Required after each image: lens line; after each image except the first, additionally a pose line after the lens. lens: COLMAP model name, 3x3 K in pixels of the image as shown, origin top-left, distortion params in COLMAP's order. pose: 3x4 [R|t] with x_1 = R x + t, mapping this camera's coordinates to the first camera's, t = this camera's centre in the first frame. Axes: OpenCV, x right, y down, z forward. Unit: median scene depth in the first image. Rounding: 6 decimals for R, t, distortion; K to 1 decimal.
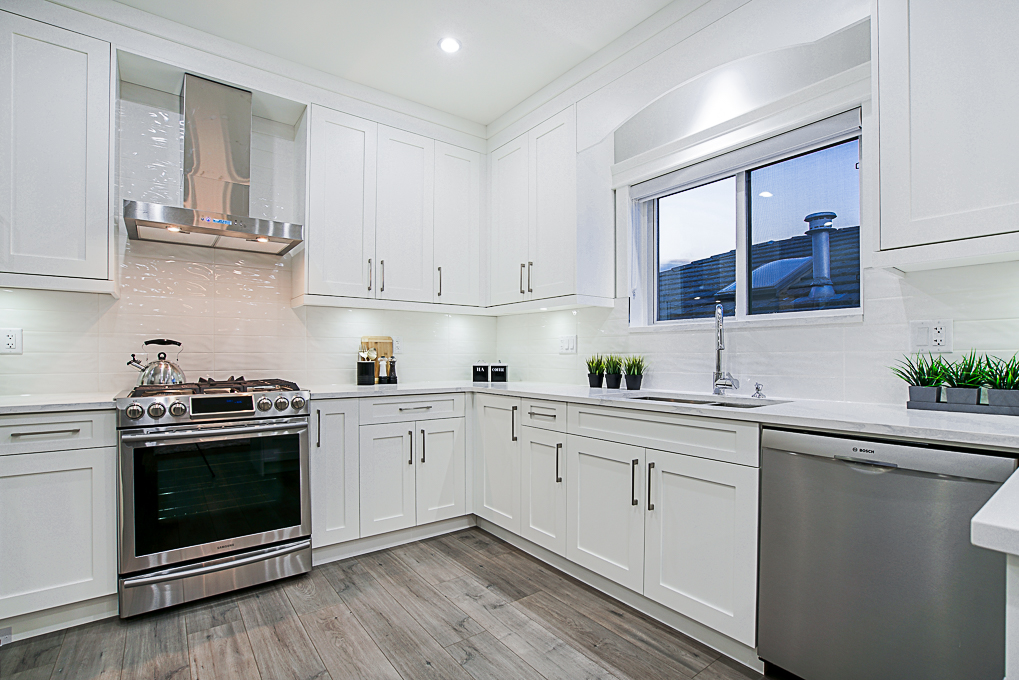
lens RADIAL K [[471.4, 0, 517.0], [0, 471.4, 355.2], [0, 0, 1]] dist [-0.053443, 0.016058]
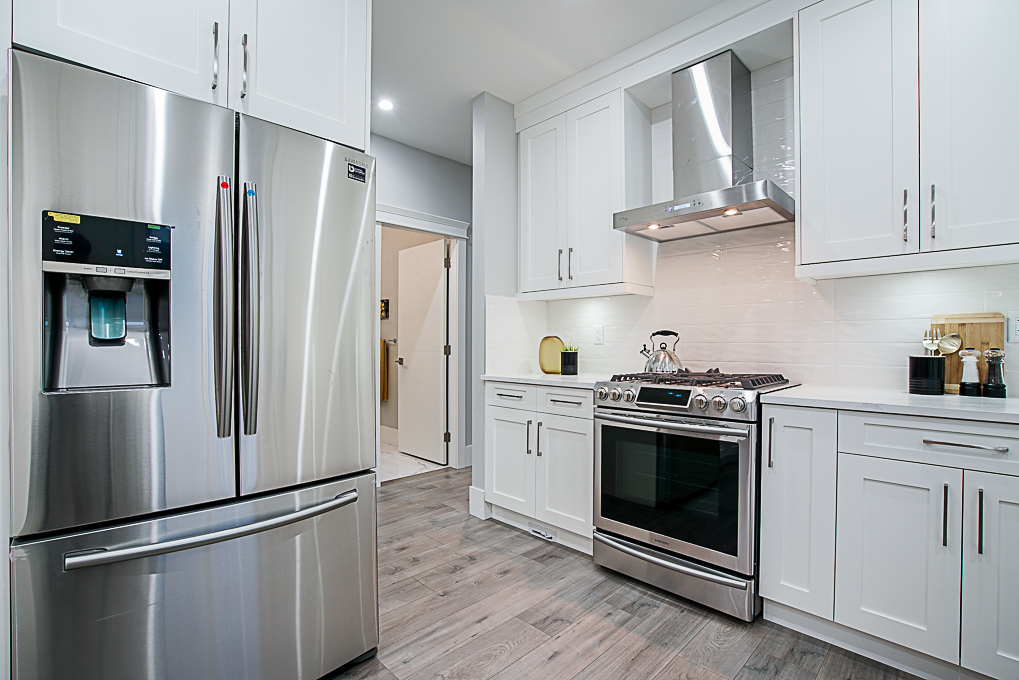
lens RADIAL K [[471.4, 0, 507.9], [0, 471.4, 346.0], [0, 0, 1]] dist [-0.053443, 0.016058]
pose [[0.125060, 0.002765, -0.992145, 0.262053], [-0.001013, 0.999996, 0.002659, -0.001178], [0.992149, 0.000673, 0.125062, 0.478497]]
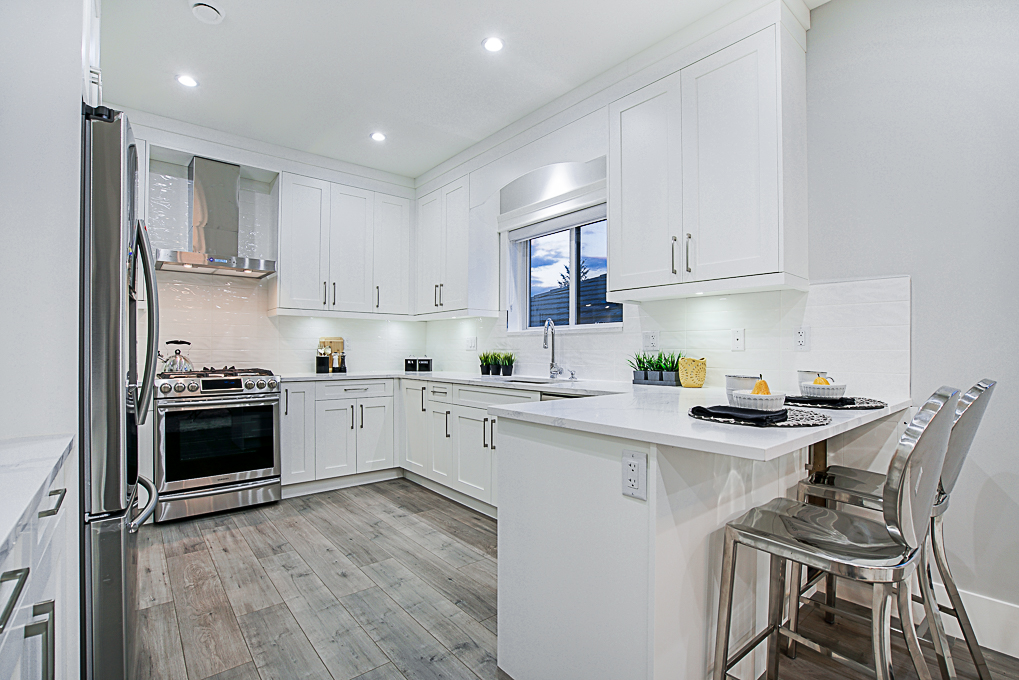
lens RADIAL K [[471.4, 0, 505.2], [0, 471.4, 346.6], [0, 0, 1]] dist [-0.053443, 0.016058]
pose [[0.999671, 0.000495, 0.025661, 0.220823], [-0.000320, 0.999977, -0.006826, -0.006194], [-0.025664, 0.006816, 0.999647, -0.472629]]
